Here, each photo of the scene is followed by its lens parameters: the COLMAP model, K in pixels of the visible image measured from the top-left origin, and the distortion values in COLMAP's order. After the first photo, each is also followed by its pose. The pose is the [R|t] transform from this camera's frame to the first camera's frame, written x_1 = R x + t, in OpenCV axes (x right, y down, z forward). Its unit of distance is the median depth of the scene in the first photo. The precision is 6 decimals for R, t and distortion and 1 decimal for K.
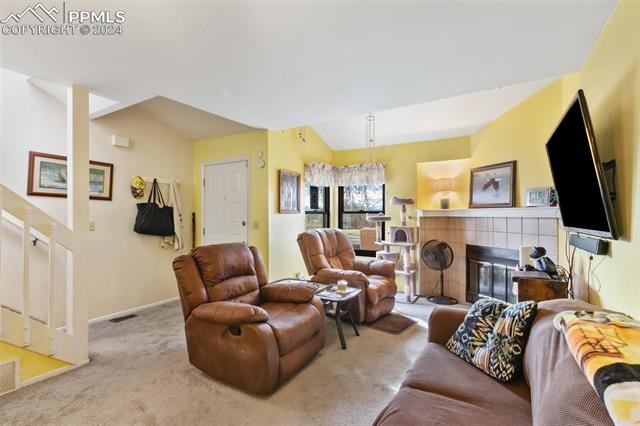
lens RADIAL K [[297.9, 0, 316.6], [0, 297.9, 213.9], [0, 0, 1]] dist [0.002920, -0.001043]
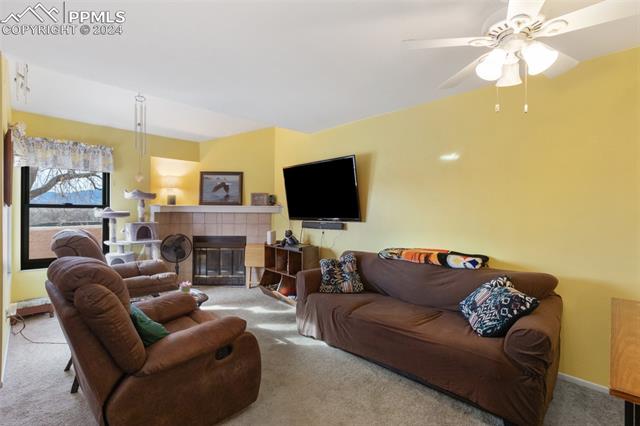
lens RADIAL K [[297.9, 0, 310.3], [0, 297.9, 209.9], [0, 0, 1]] dist [0.002920, -0.001043]
pose [[0.244684, 0.005729, 0.969586, -0.496839], [-0.010035, 0.999944, -0.003375, 0.000665], [-0.969551, -0.008904, 0.244727, 0.281524]]
